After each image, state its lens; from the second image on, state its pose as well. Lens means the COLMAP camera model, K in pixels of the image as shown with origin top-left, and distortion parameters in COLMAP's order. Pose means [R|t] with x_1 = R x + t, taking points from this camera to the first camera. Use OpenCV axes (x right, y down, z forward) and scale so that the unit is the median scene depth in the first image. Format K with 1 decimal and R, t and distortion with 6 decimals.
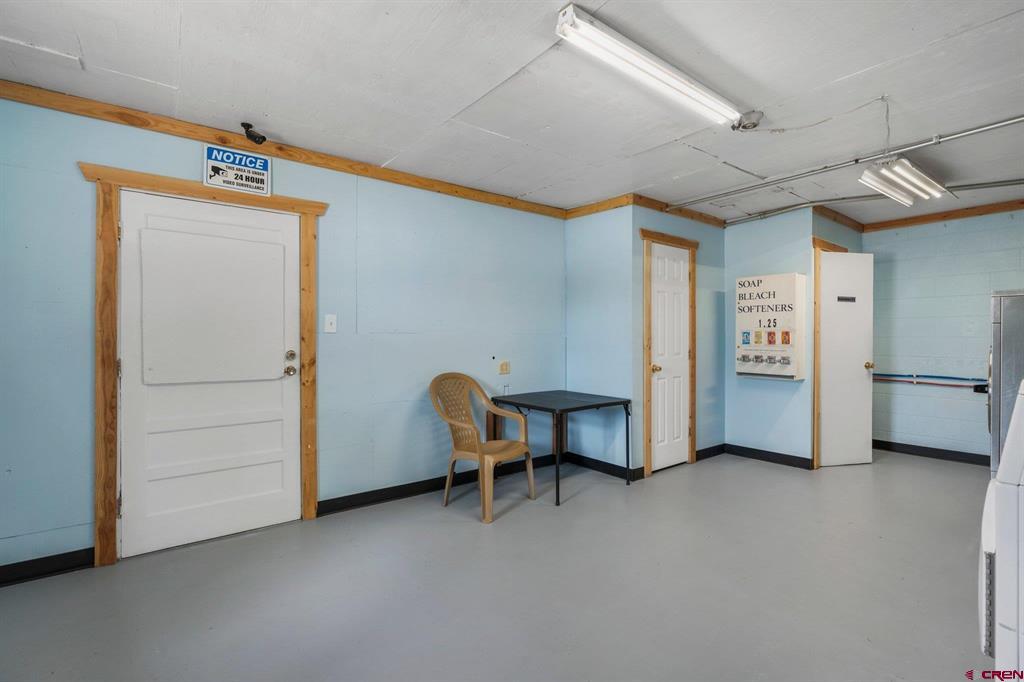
lens RADIAL K [[466.5, 0, 516.6], [0, 466.5, 338.6], [0, 0, 1]] dist [-0.010864, 0.001613]
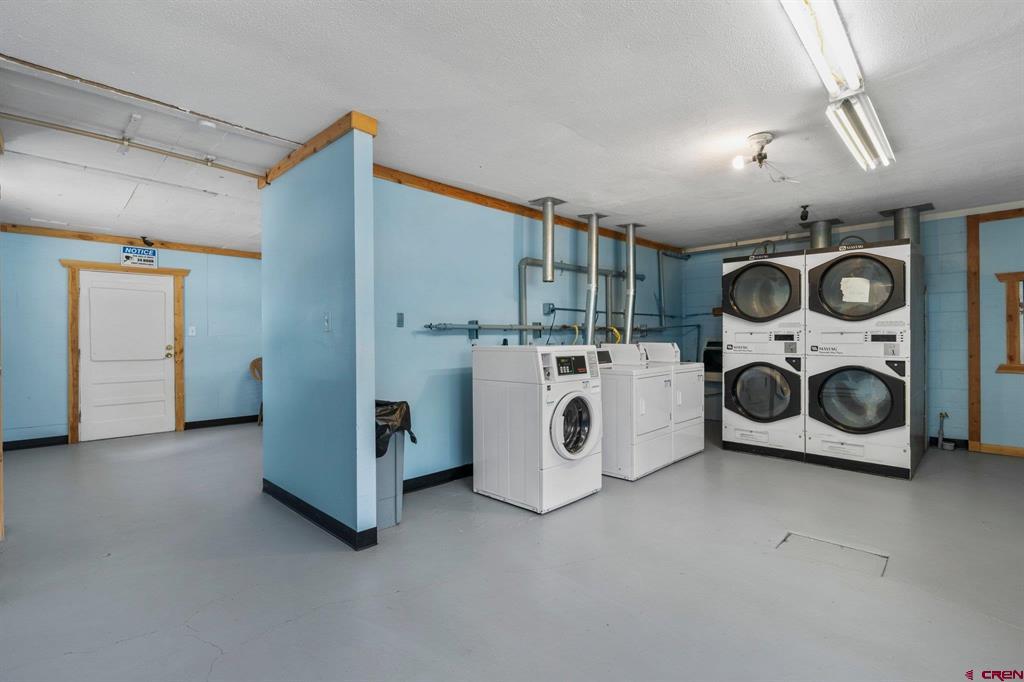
lens RADIAL K [[466.5, 0, 513.2], [0, 466.5, 339.0], [0, 0, 1]] dist [-0.010864, 0.001613]
pose [[0.992604, -0.003897, 0.121335, 0.782764], [0.003483, 0.999987, 0.003625, -0.002363], [-0.121348, -0.003175, 0.992605, -1.222877]]
